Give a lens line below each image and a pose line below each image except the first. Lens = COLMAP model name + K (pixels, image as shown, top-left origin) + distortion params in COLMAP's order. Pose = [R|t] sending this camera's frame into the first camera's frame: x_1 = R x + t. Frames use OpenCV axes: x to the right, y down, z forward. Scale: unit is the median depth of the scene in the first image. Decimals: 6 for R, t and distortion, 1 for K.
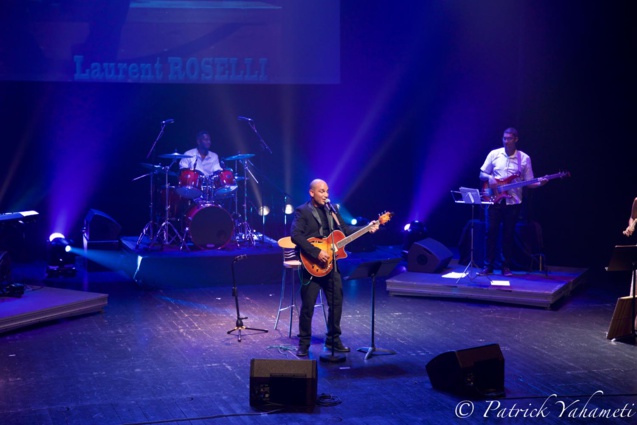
lens RADIAL K [[1109.5, 0, 317.7], [0, 1109.5, 213.2], [0, 0, 1]] dist [0.249474, 0.074517]
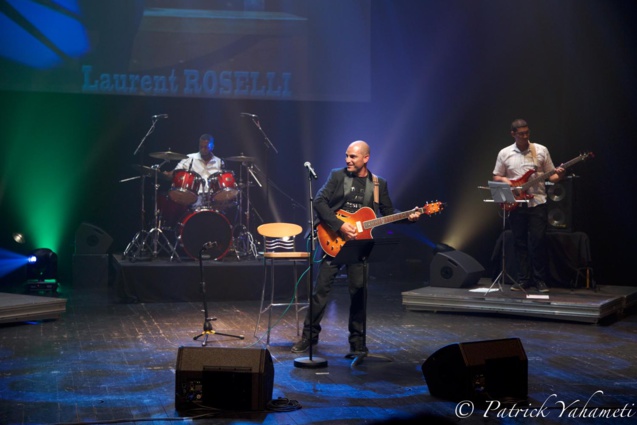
lens RADIAL K [[1056.4, 0, 321.5], [0, 1056.4, 221.7], [0, 0, 1]] dist [0.222191, 0.064464]
pose [[0.998283, 0.006578, -0.058206, 0.045844], [-0.010106, 0.998116, -0.060524, 0.054732], [0.057698, 0.061008, 0.996468, 0.181510]]
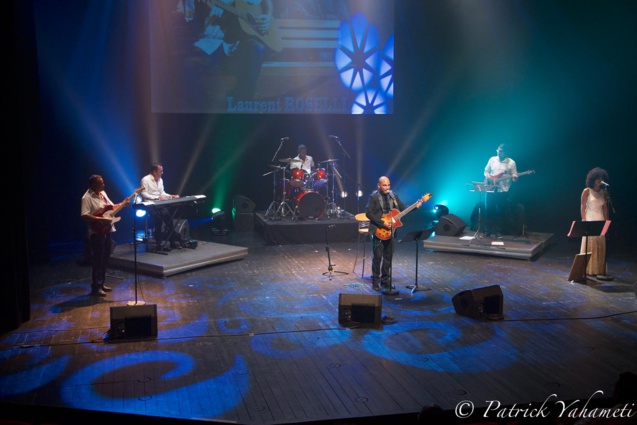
lens RADIAL K [[693.8, 0, 330.0], [0, 693.8, 210.0], [0, 0, 1]] dist [0.062208, 0.017441]
pose [[0.997917, 0.008608, -0.063935, -0.007269], [-0.007055, 0.999676, 0.024467, -0.005659], [0.064125, -0.023965, 0.997654, 0.020953]]
